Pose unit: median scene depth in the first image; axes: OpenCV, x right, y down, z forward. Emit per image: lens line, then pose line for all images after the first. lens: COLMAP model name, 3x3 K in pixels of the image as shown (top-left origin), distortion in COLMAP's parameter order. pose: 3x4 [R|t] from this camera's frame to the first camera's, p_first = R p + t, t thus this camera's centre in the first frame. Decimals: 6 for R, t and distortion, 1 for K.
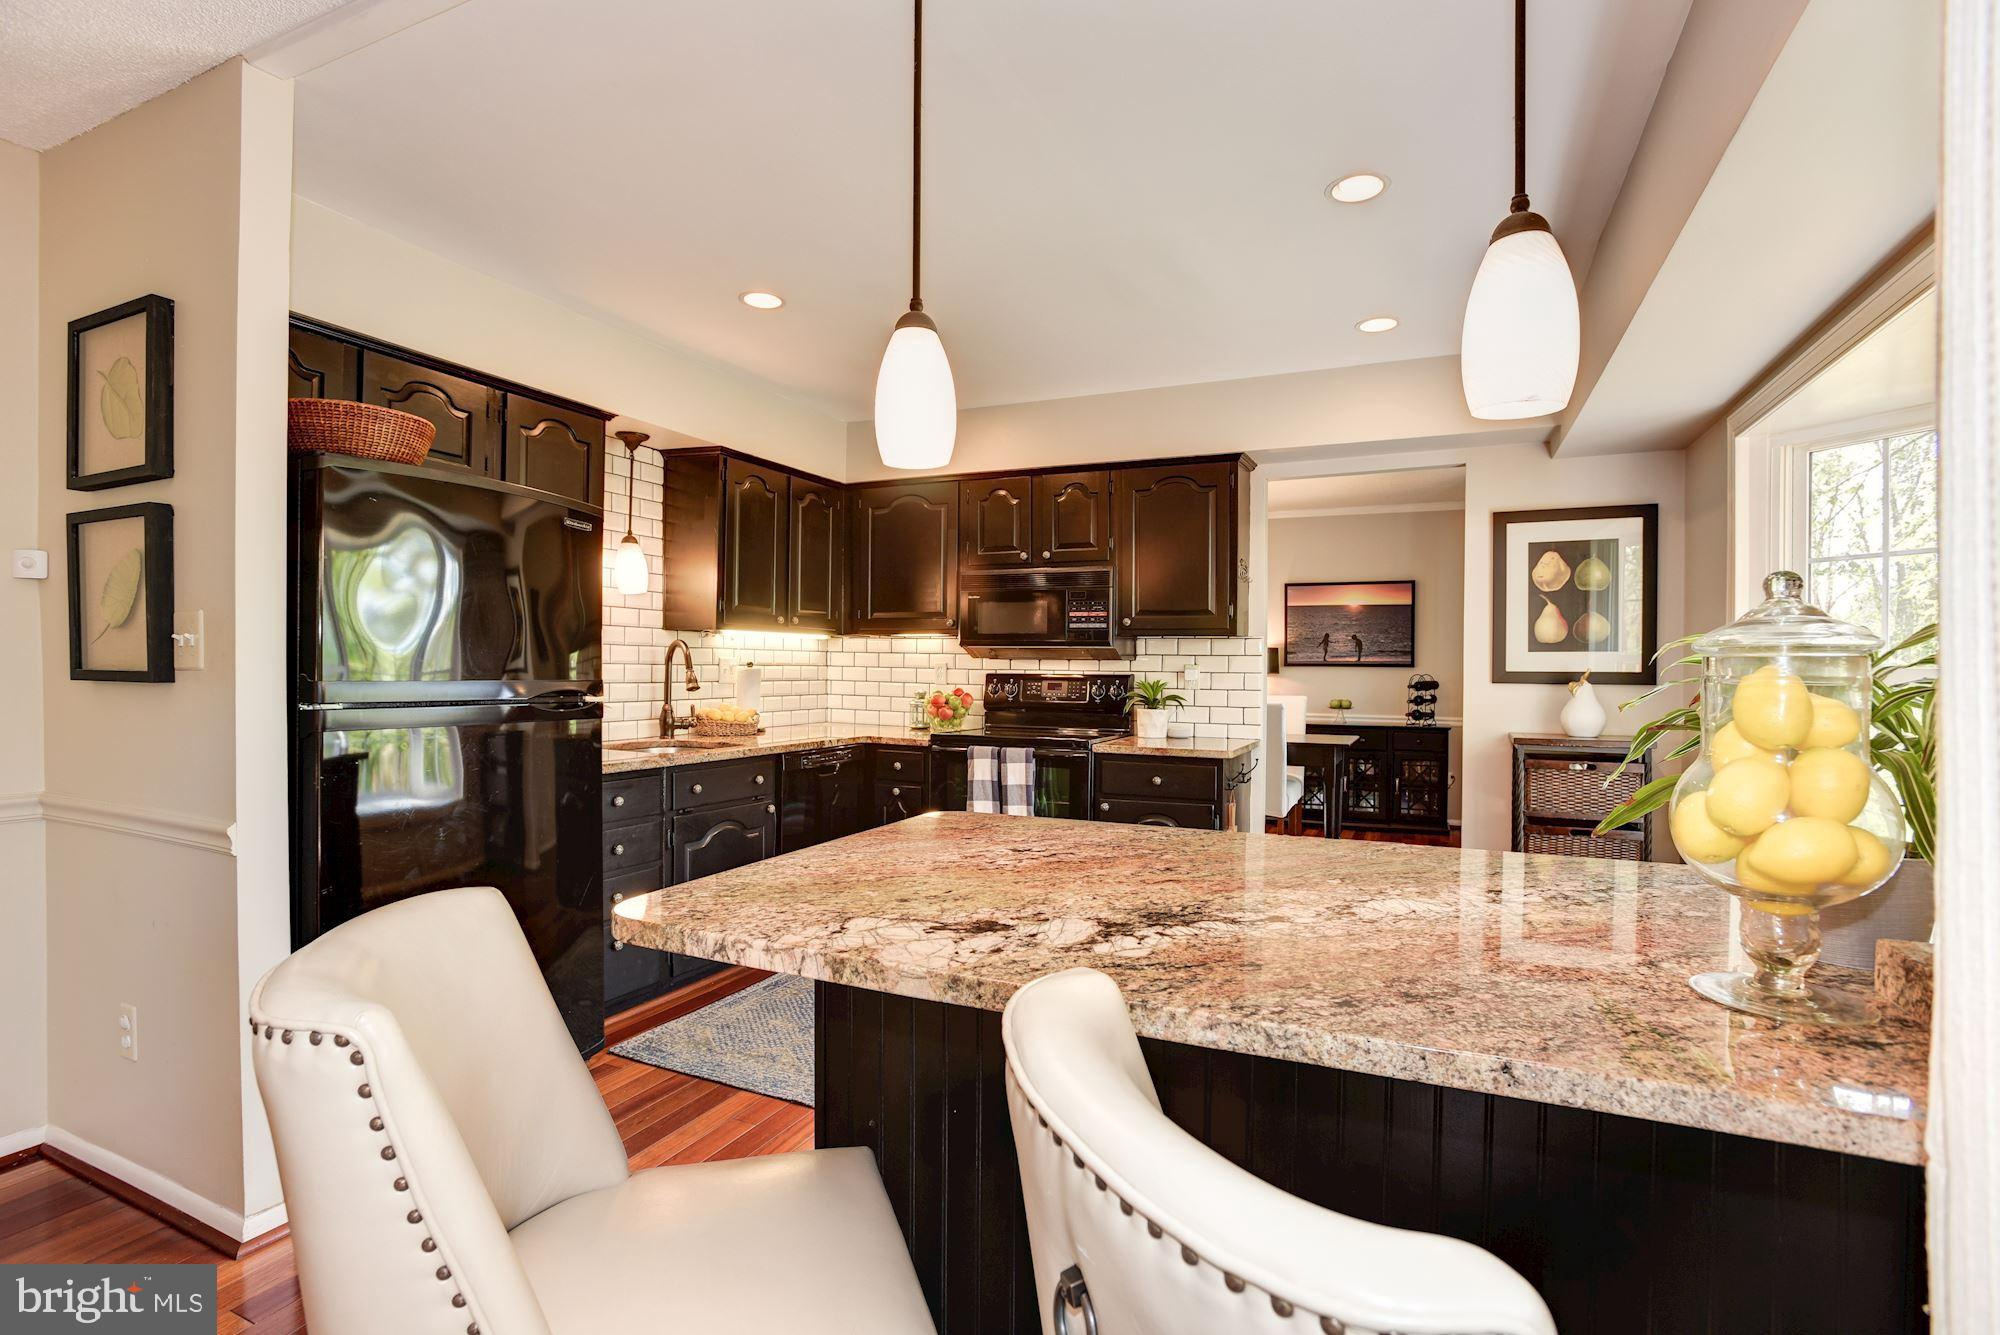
lens RADIAL K [[952.4, 0, 979.0], [0, 952.4, 669.6], [0, 0, 1]] dist [-0.027913, 0.009384]
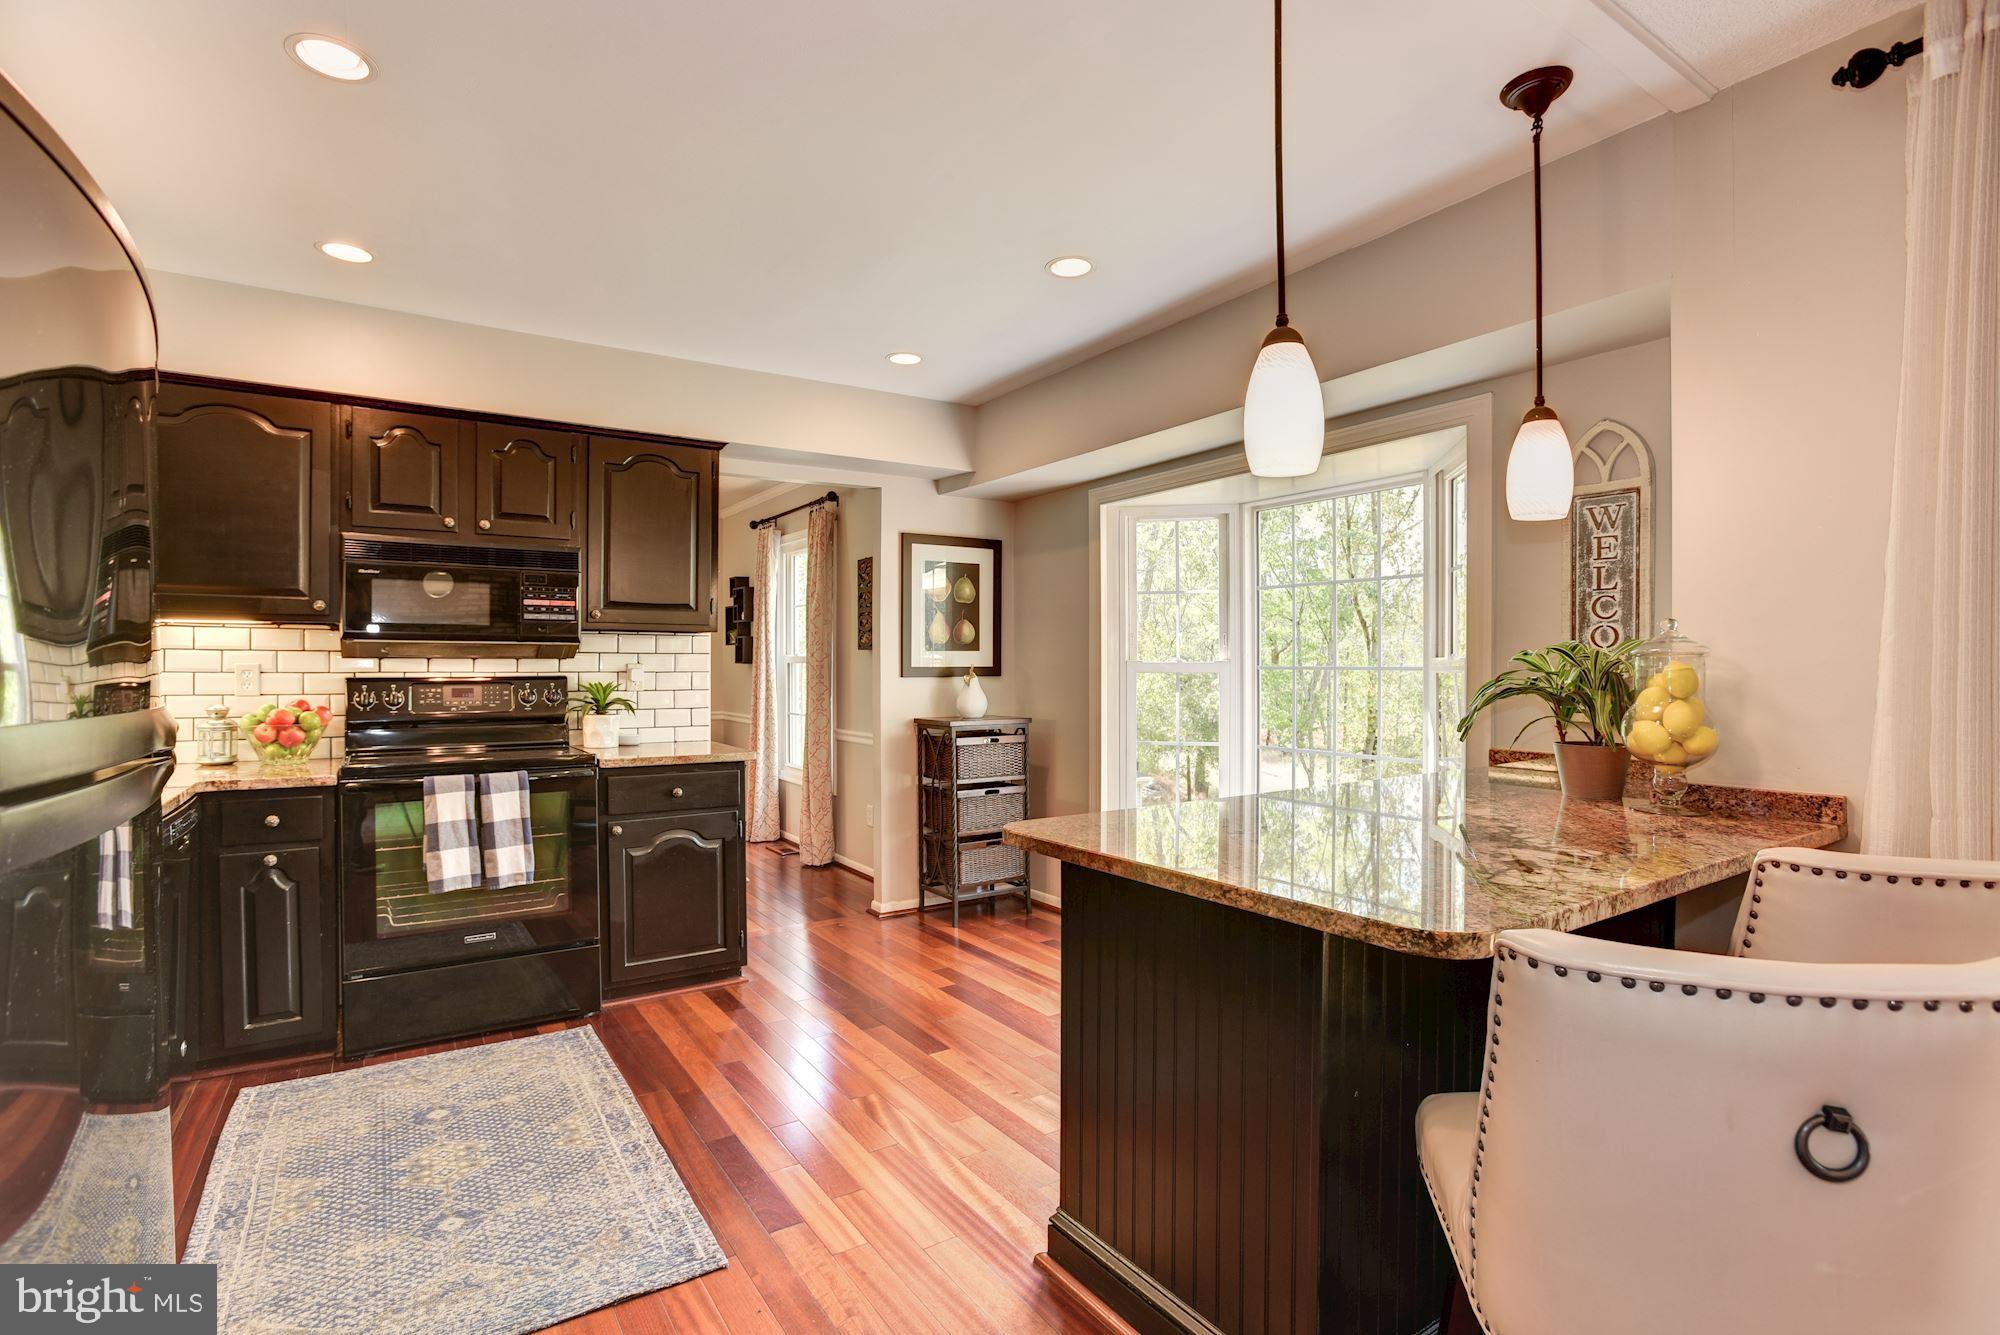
lens RADIAL K [[952.4, 0, 952.2], [0, 952.4, 676.3], [0, 0, 1]] dist [-0.027913, 0.009384]
pose [[0.547536, -0.018392, 0.836580, -0.377427], [0.010137, 0.999831, 0.015346, -0.003806], [-0.836721, 0.000078, 0.547630, 0.259018]]
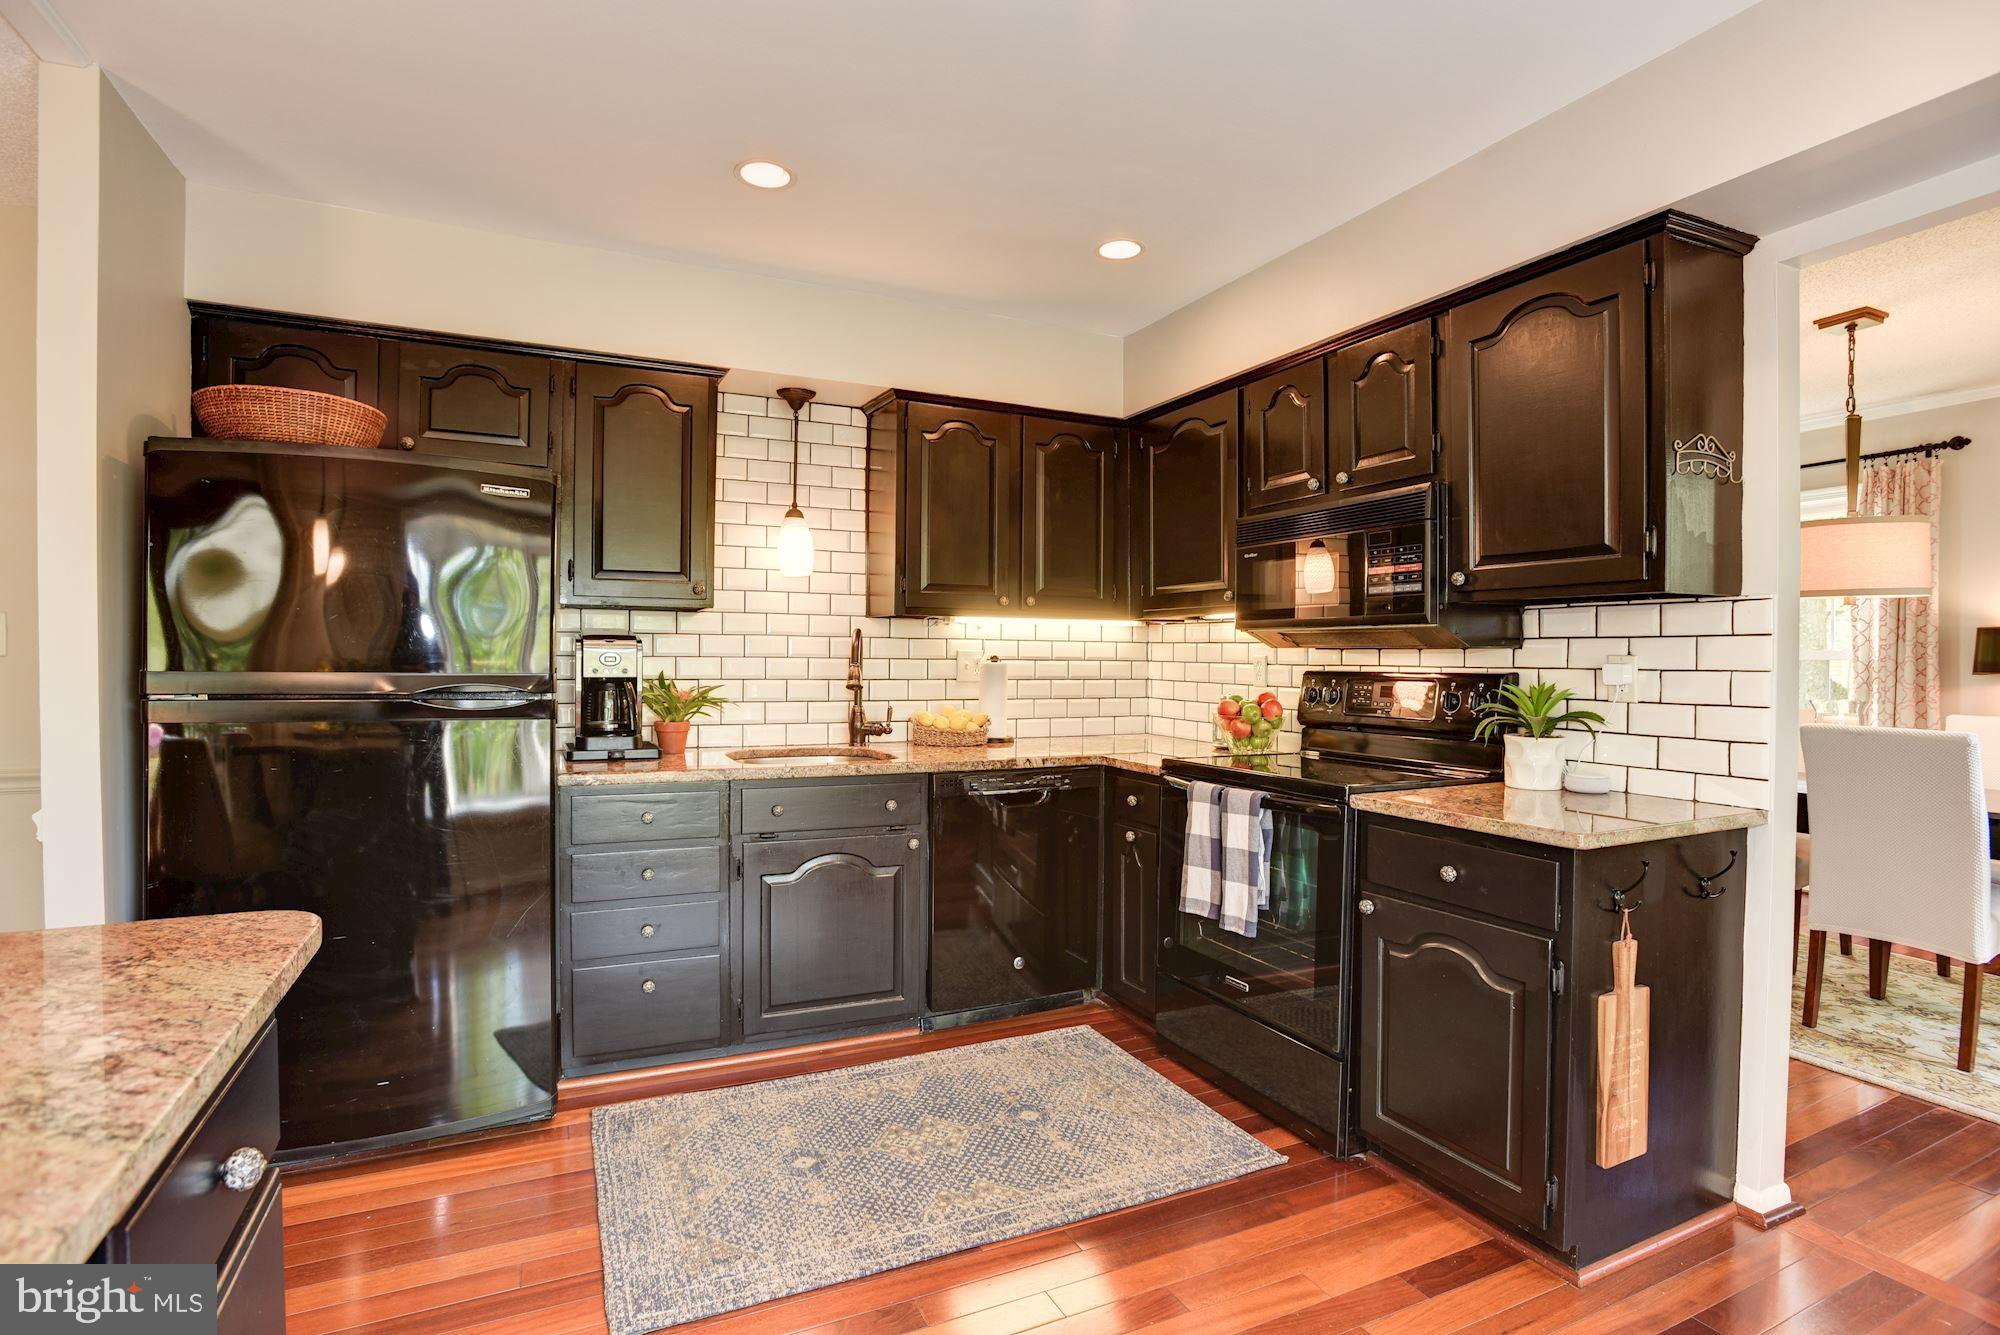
lens RADIAL K [[951.1, 0, 990.2], [0, 951.1, 675.1], [0, 0, 1]] dist [-0.048601, 0.010259]
pose [[0.780061, 0.006405, -0.625670, 0.279935], [-0.002826, 0.999973, 0.006714, 0.003585], [0.625697, -0.003470, 0.780059, 0.390748]]
